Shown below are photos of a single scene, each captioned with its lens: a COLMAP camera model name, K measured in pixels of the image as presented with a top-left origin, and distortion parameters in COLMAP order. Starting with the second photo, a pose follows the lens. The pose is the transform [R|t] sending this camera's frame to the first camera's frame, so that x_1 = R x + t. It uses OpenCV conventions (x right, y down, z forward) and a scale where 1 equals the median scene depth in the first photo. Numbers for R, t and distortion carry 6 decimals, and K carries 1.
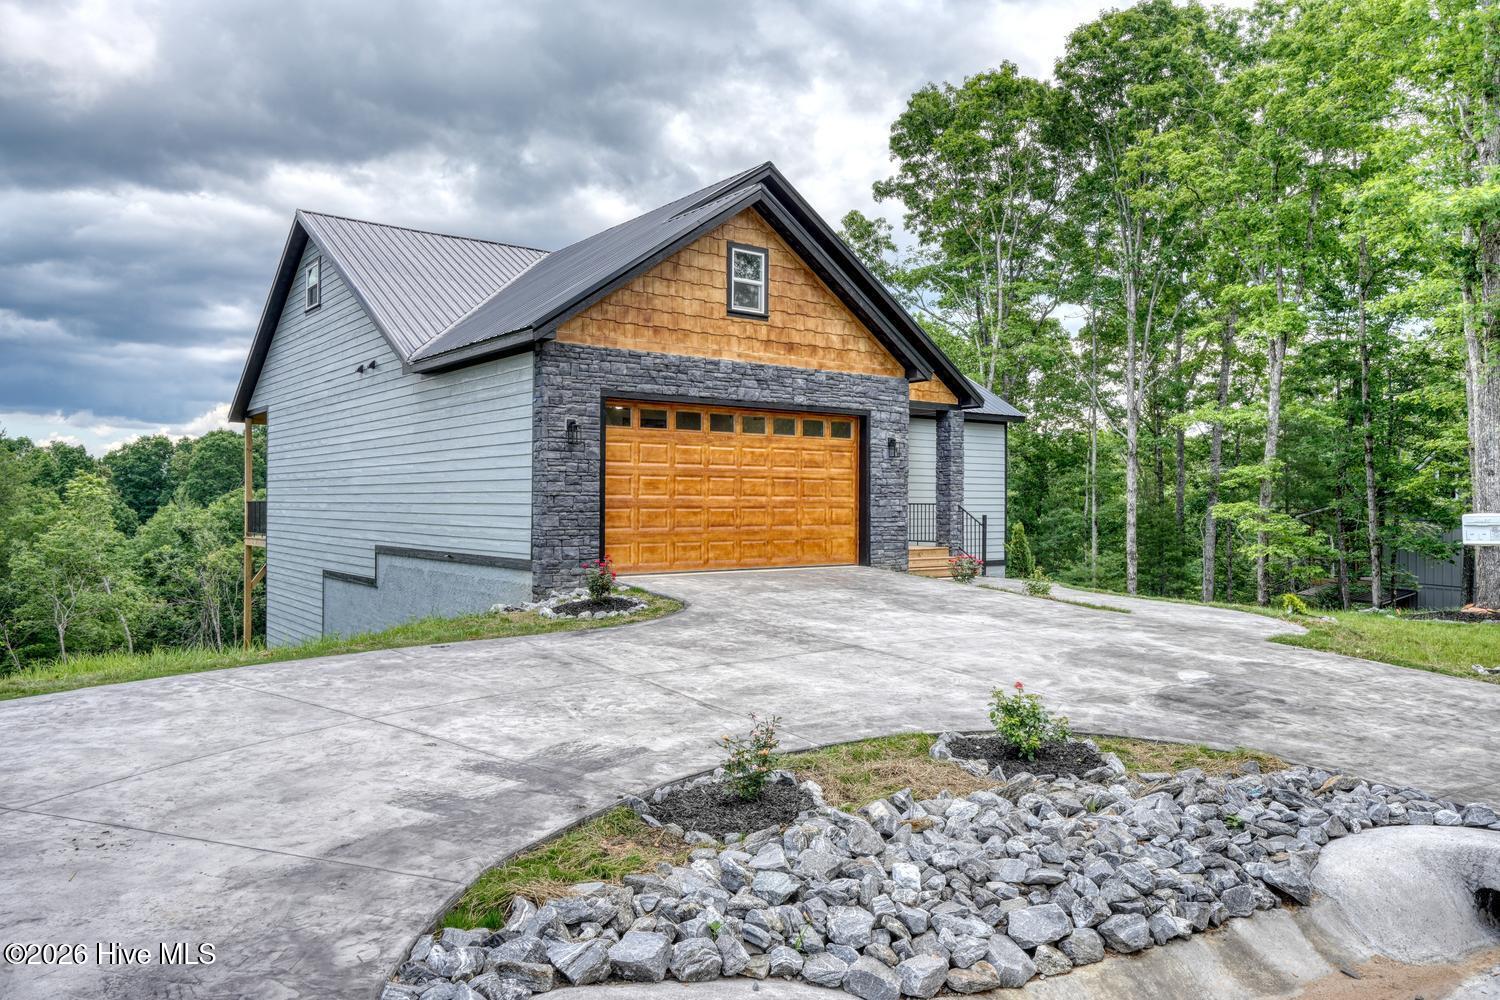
lens RADIAL K [[1049.7, 0, 749.2], [0, 1049.7, 499.1], [0, 0, 1]] dist [0.007539, 0.000355]
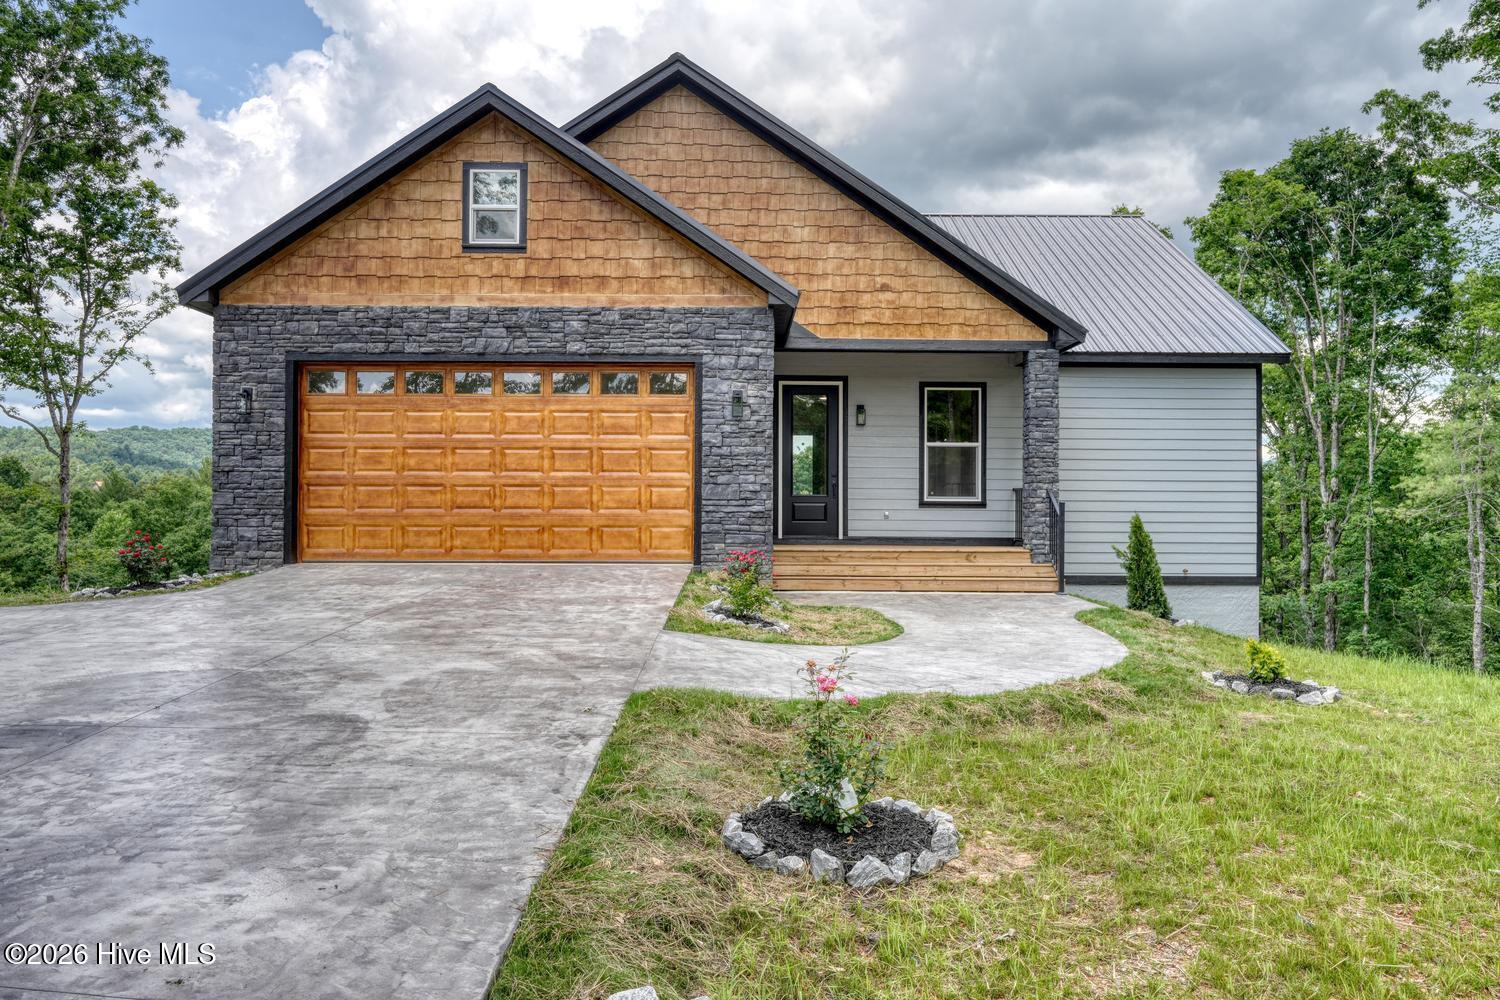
lens RADIAL K [[1134.2, 0, 749.3], [0, 1134.2, 501.5], [0, 0, 1]] dist [-0.020714, 0.011335]
pose [[0.807047, -0.001669, -0.590484, 0.678639], [0.001150, 0.999999, -0.001254, 0.022035], [0.590486, 0.000333, 0.807048, 0.412271]]
